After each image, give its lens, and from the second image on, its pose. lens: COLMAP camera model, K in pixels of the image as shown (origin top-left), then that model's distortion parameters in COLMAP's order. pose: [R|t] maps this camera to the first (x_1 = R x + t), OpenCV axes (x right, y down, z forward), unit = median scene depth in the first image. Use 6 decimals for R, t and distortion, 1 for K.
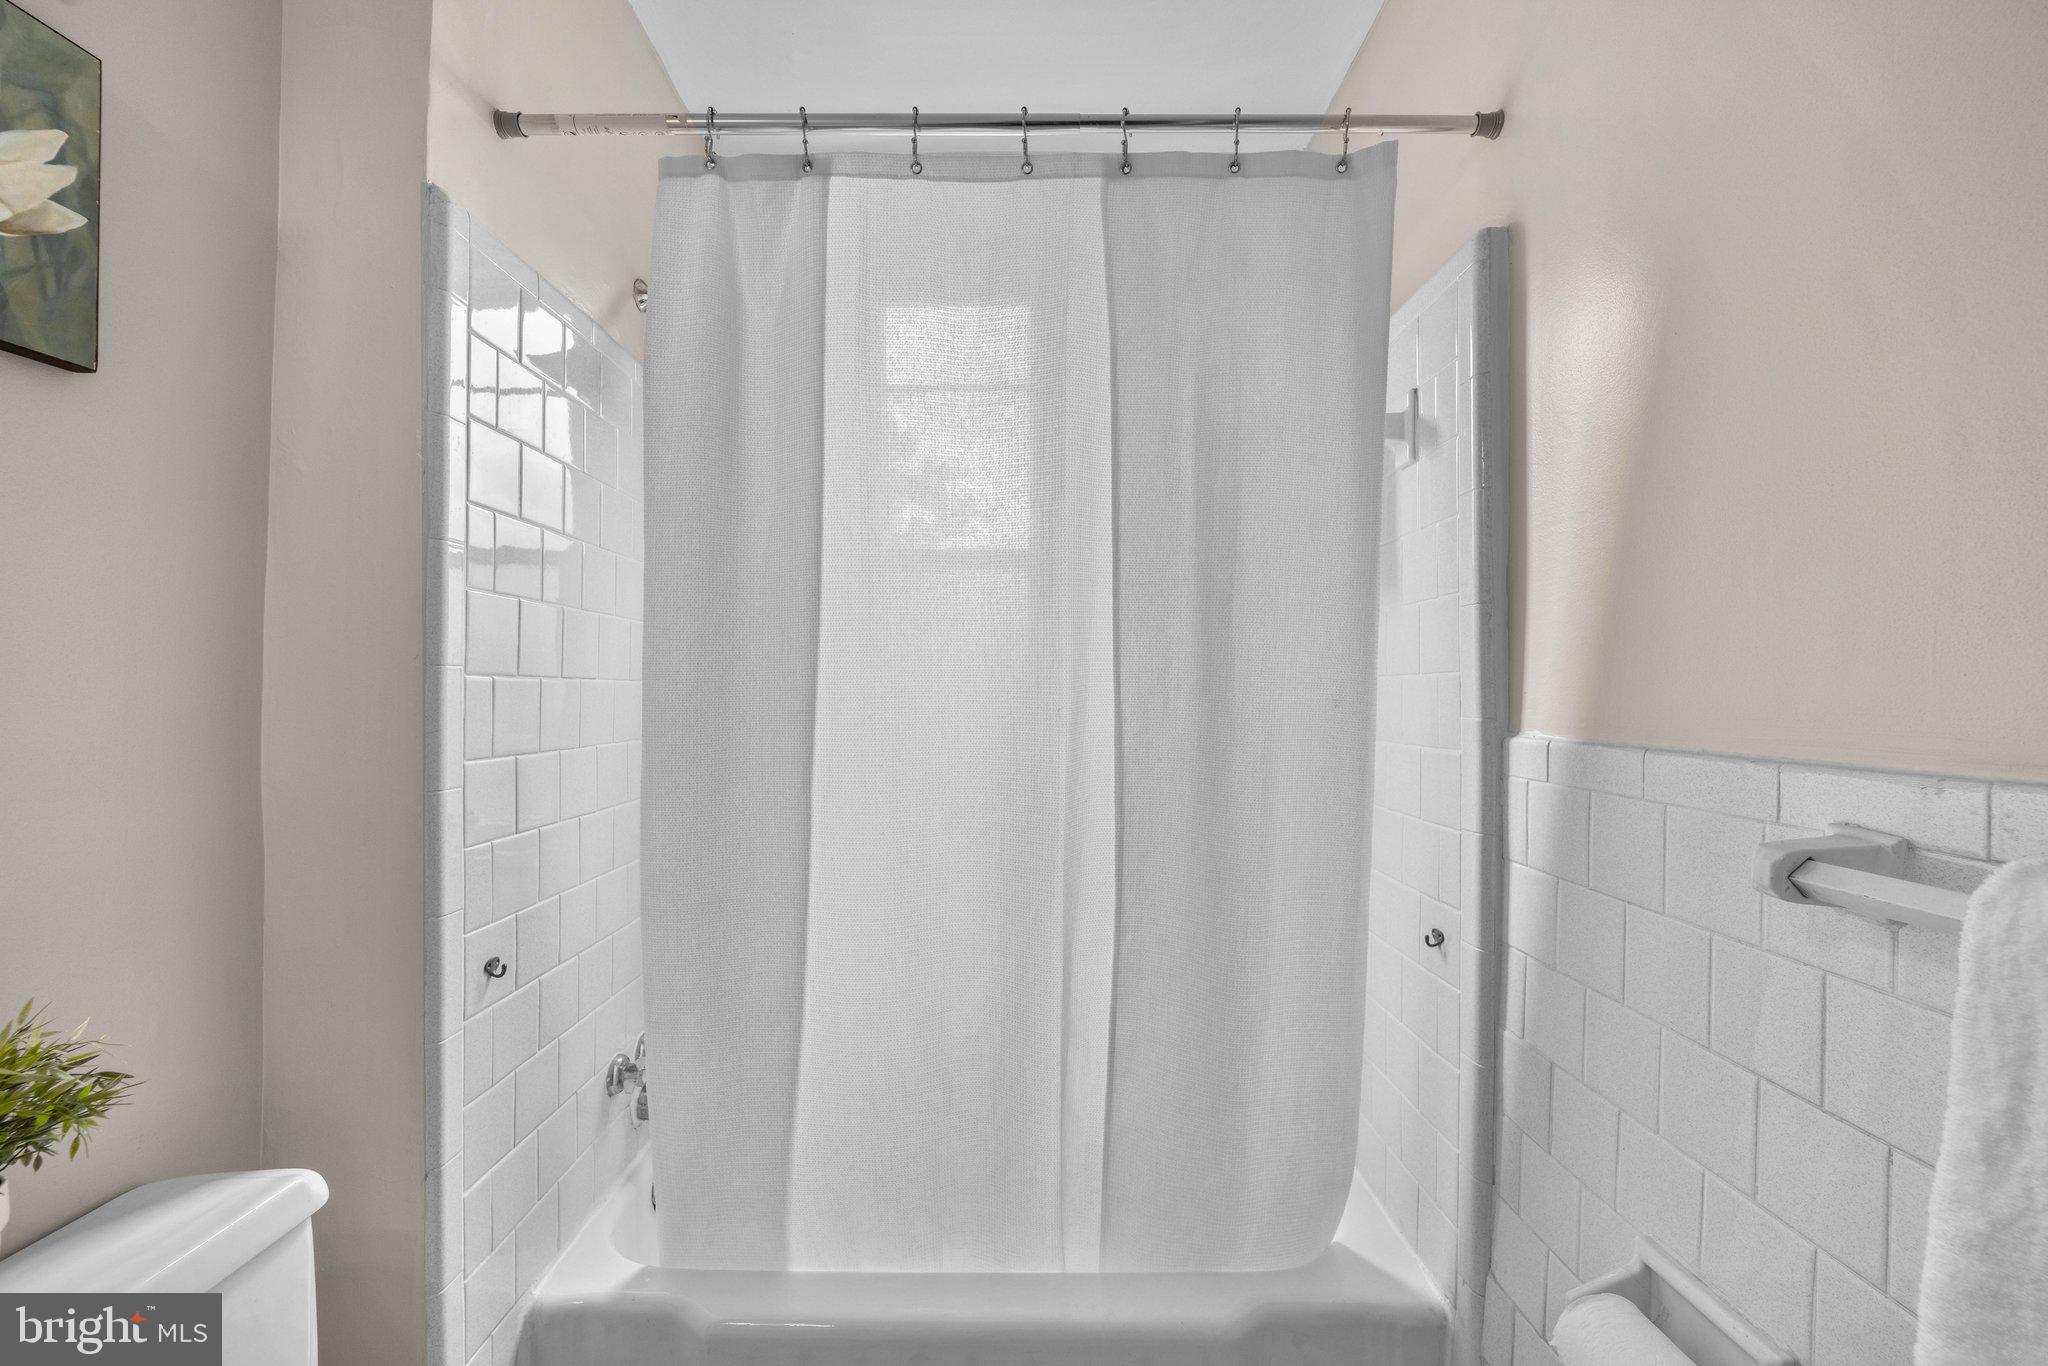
lens RADIAL K [[824.6, 0, 1031.0], [0, 824.6, 700.8], [0, 0, 1]] dist [0.000333, -0.004111]
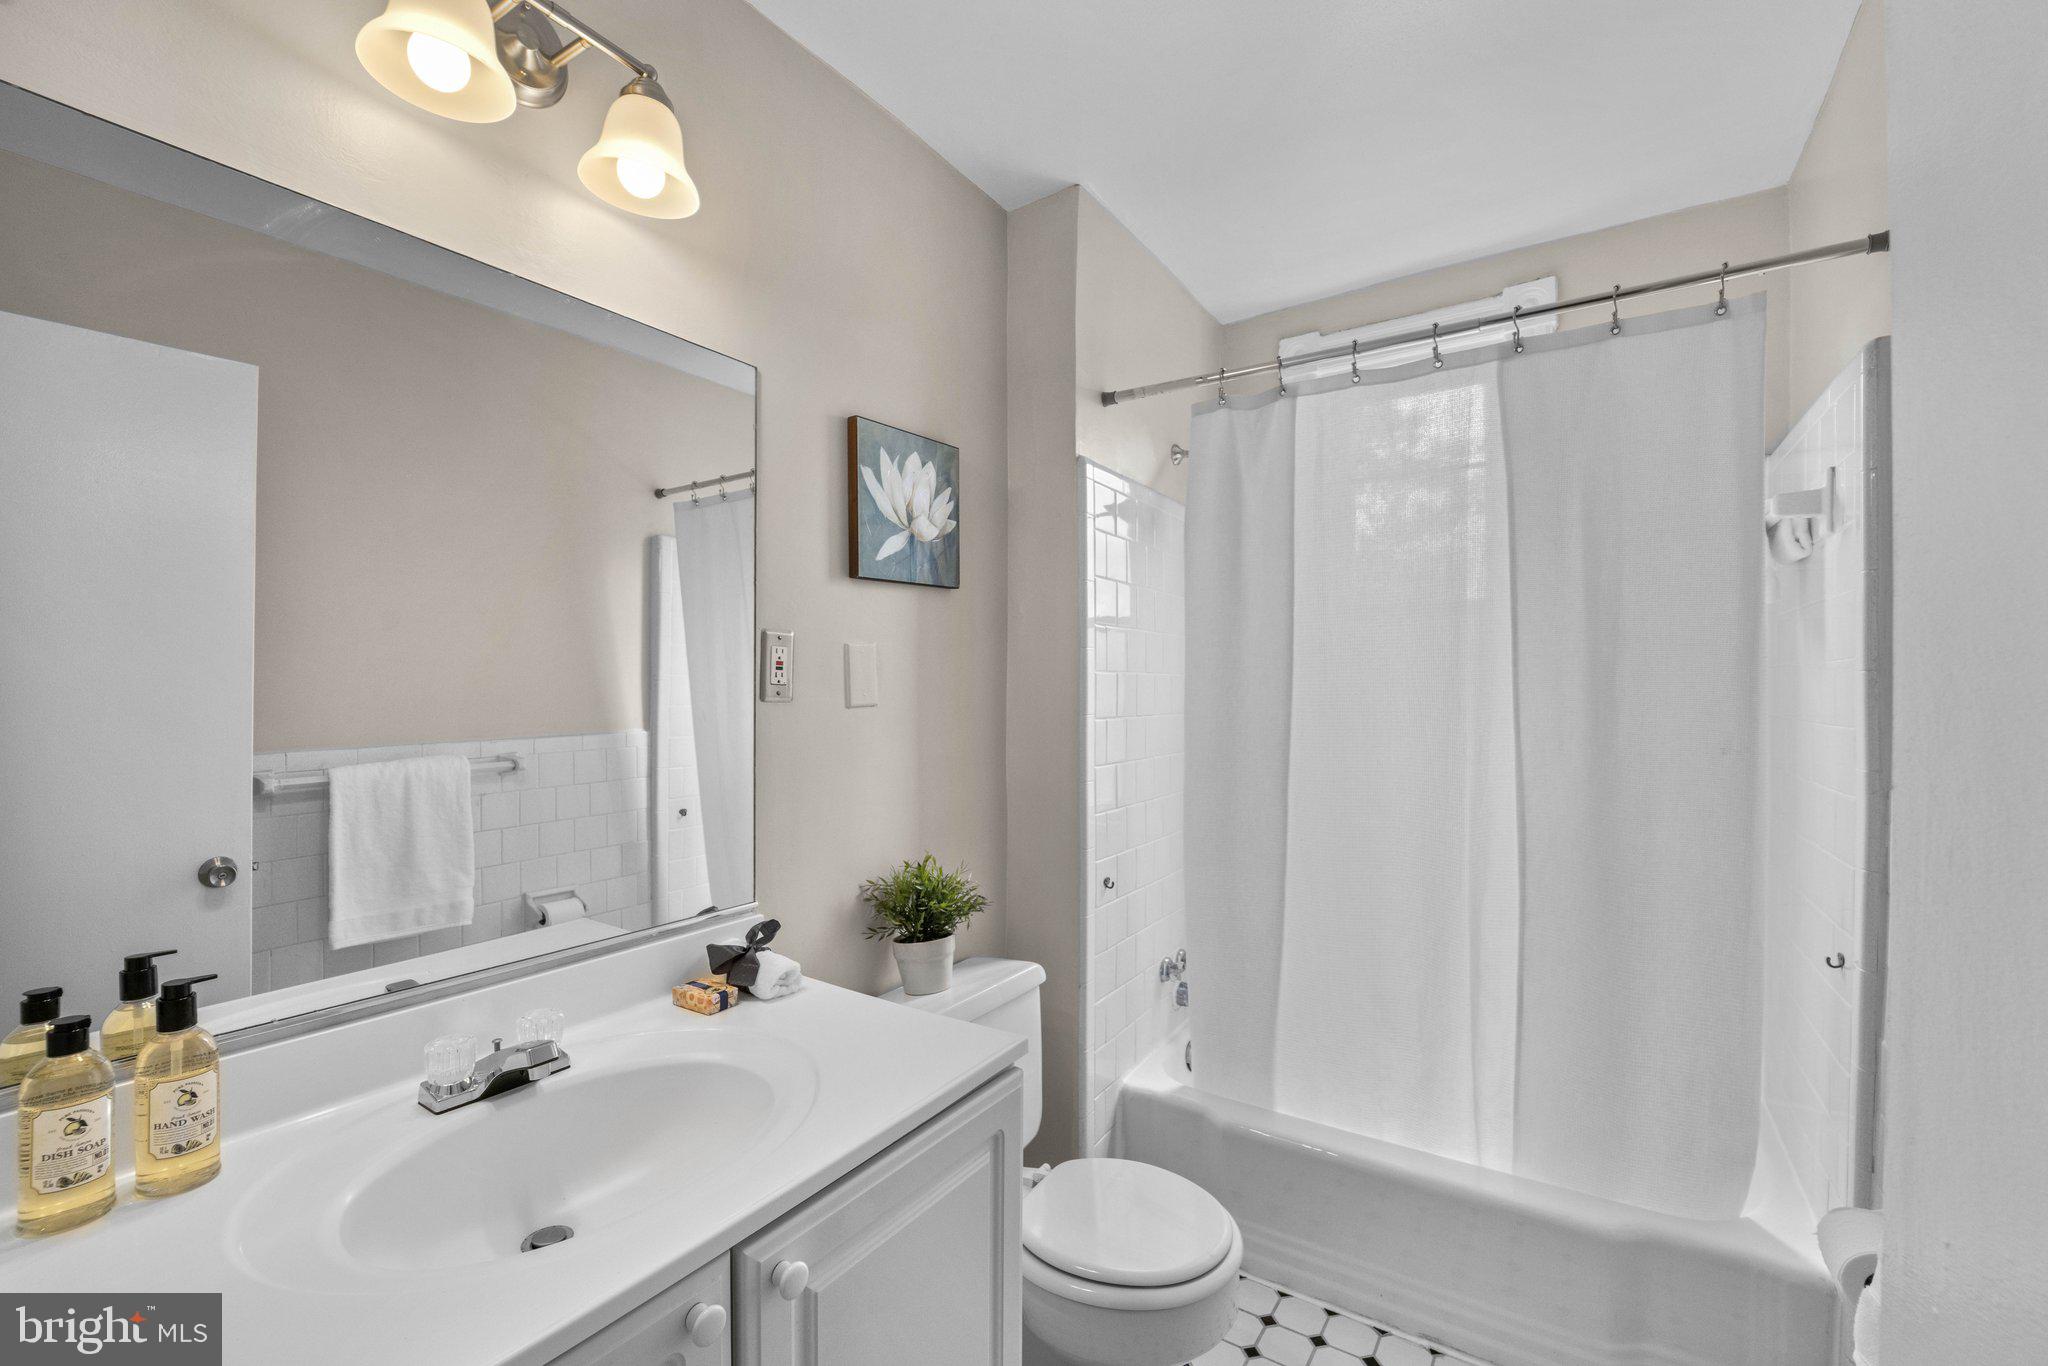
lens RADIAL K [[842.4, 0, 994.9], [0, 842.4, 683.5], [0, 0, 1]] dist [-0.018498, -0.000463]
pose [[0.809450, -0.009358, -0.587114, 0.216057], [0.001846, 0.999909, -0.013392, -0.080030], [0.587185, 0.009756, 0.809394, -0.599559]]
